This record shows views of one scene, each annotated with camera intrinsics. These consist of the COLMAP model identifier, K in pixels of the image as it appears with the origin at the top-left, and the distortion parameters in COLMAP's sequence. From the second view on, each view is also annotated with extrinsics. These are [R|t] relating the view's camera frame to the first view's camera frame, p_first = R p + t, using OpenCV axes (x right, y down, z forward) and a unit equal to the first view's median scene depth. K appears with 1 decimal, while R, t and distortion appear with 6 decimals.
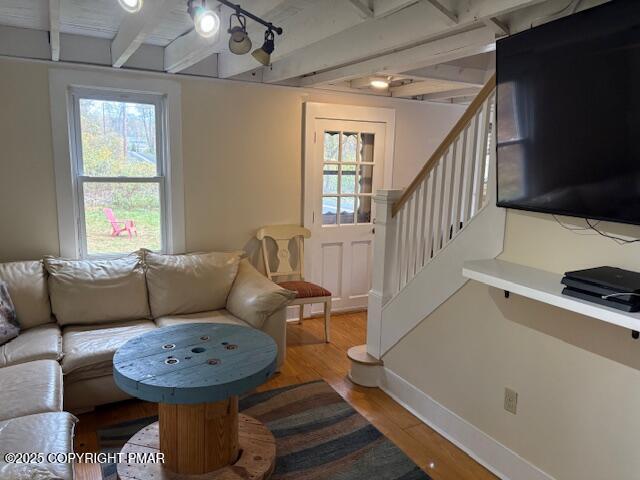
lens RADIAL K [[481.8, 0, 323.7], [0, 481.8, 242.4], [0, 0, 1]] dist [0.055258, -0.056424]
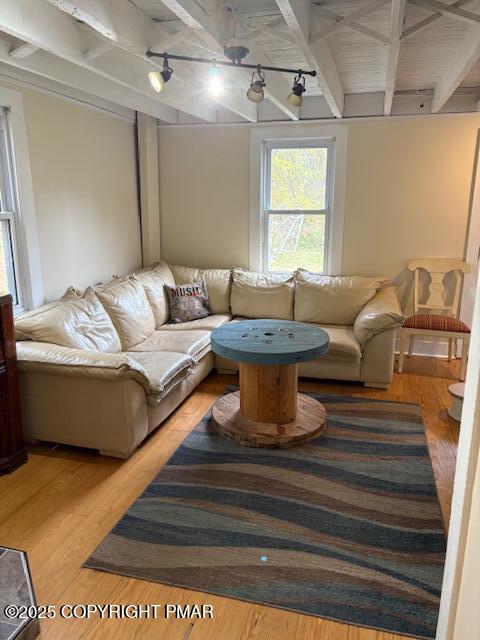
lens RADIAL K [[481.8, 0, 237.5], [0, 481.8, 322.3], [0, 0, 1]] dist [0.055258, -0.056424]
pose [[0.725944, 0.138512, -0.673661, 0.399400], [-0.097281, 0.990342, 0.098793, 0.047982], [0.680839, -0.006183, 0.732407, -0.018344]]
